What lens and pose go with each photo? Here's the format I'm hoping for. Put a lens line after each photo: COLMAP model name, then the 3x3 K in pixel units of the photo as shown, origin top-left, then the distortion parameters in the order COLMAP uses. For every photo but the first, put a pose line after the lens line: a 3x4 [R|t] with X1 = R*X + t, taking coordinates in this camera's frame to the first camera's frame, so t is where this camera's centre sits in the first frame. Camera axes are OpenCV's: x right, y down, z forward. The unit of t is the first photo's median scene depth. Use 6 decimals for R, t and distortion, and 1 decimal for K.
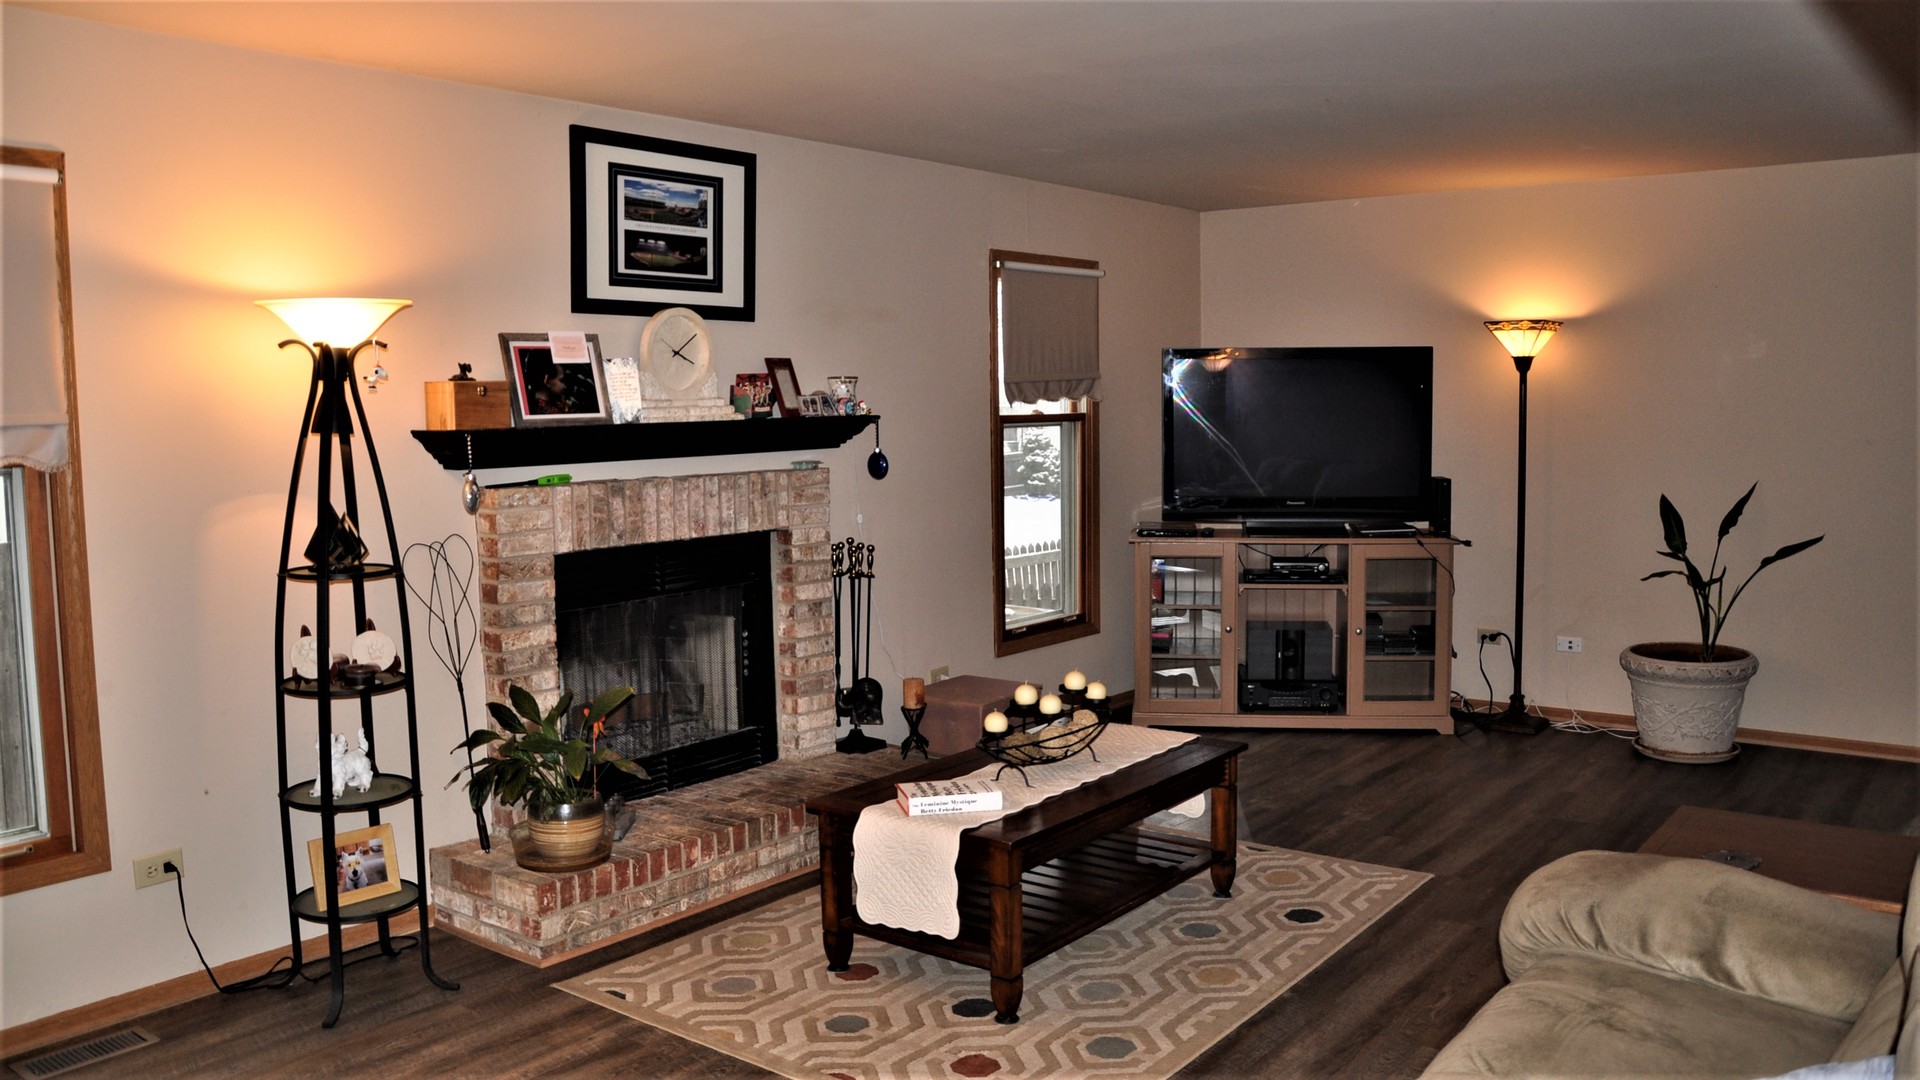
lens RADIAL K [[1545.1, 0, 944.1], [0, 1545.1, 546.1], [0, 0, 1]] dist [-0.155169, 0.123132]
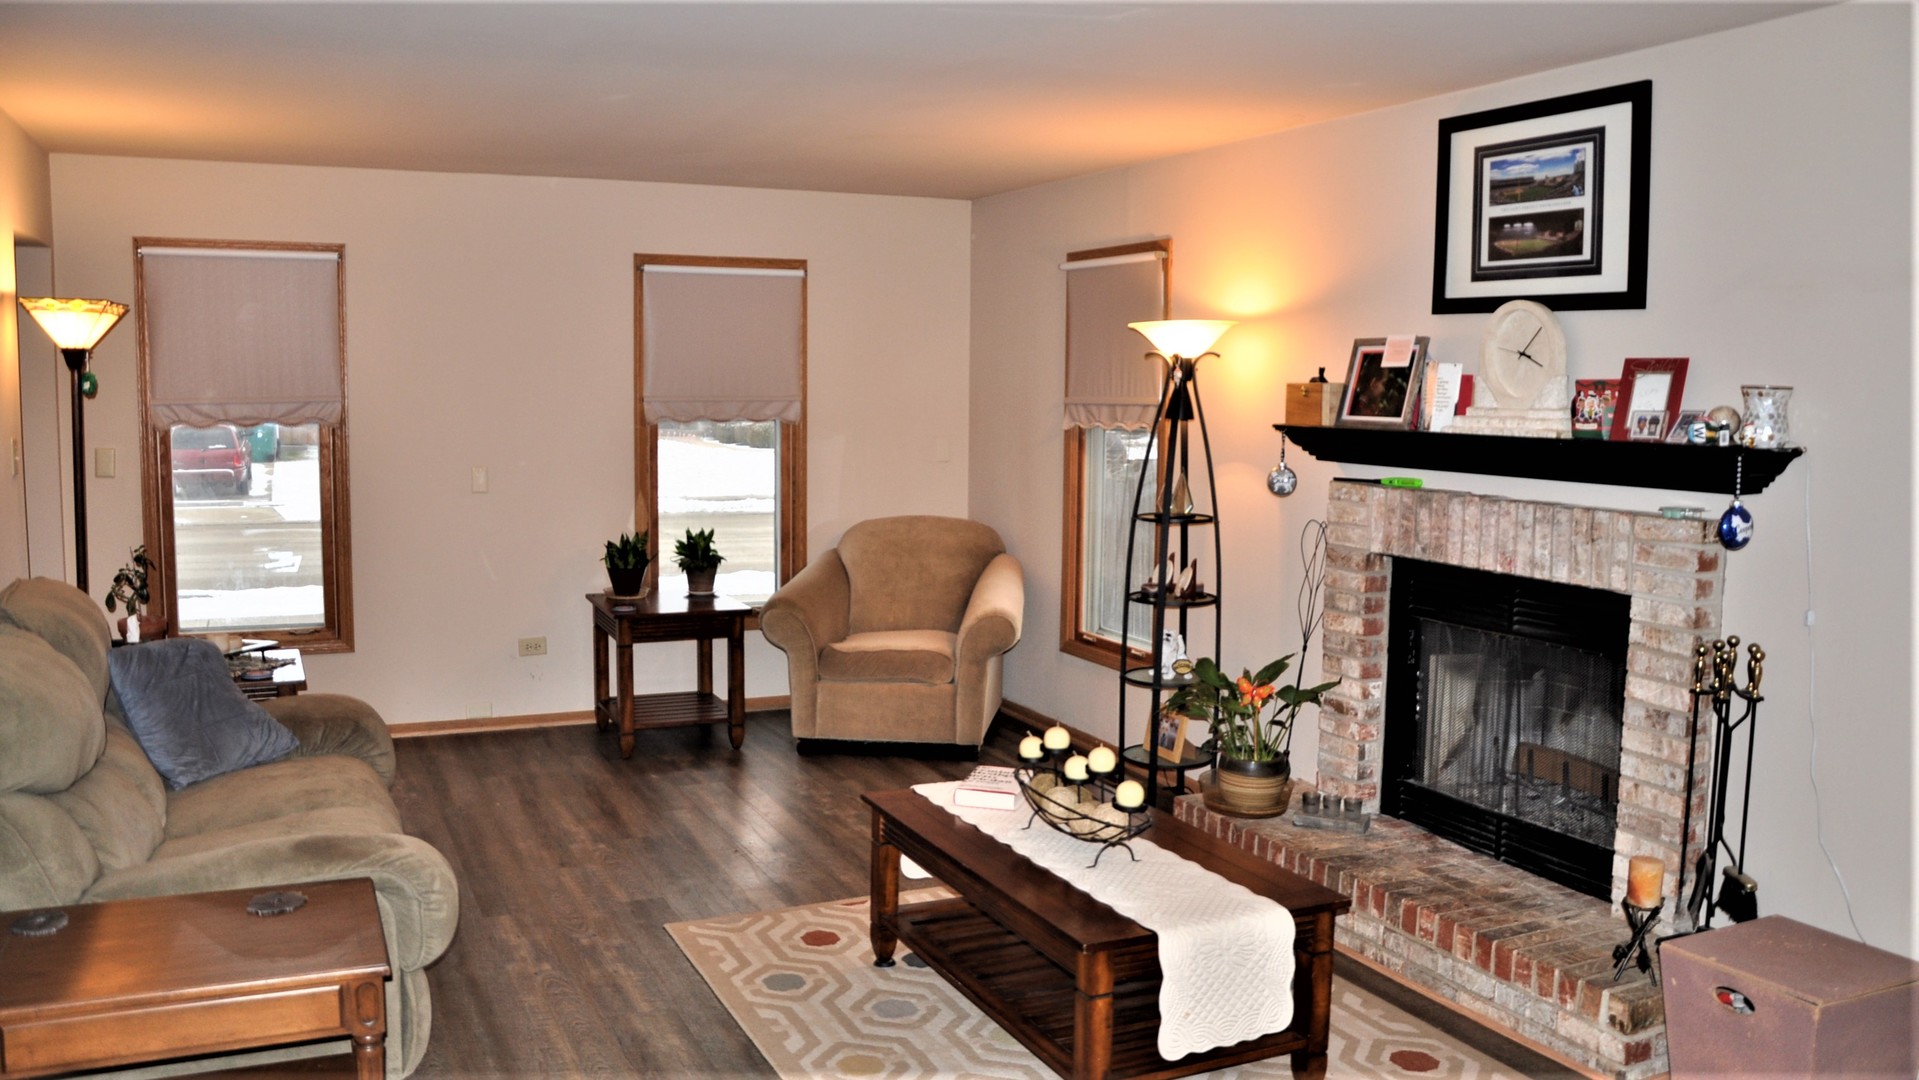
lens RADIAL K [[1544.3, 0, 943.6], [0, 1544.3, 546.1], [0, 0, 1]] dist [-0.155169, 0.123132]
pose [[-0.471724, 0.100522, -0.875998, 0.730047], [-0.090962, 0.982632, 0.161741, -0.129753], [0.877042, 0.155980, -0.454387, 1.135124]]
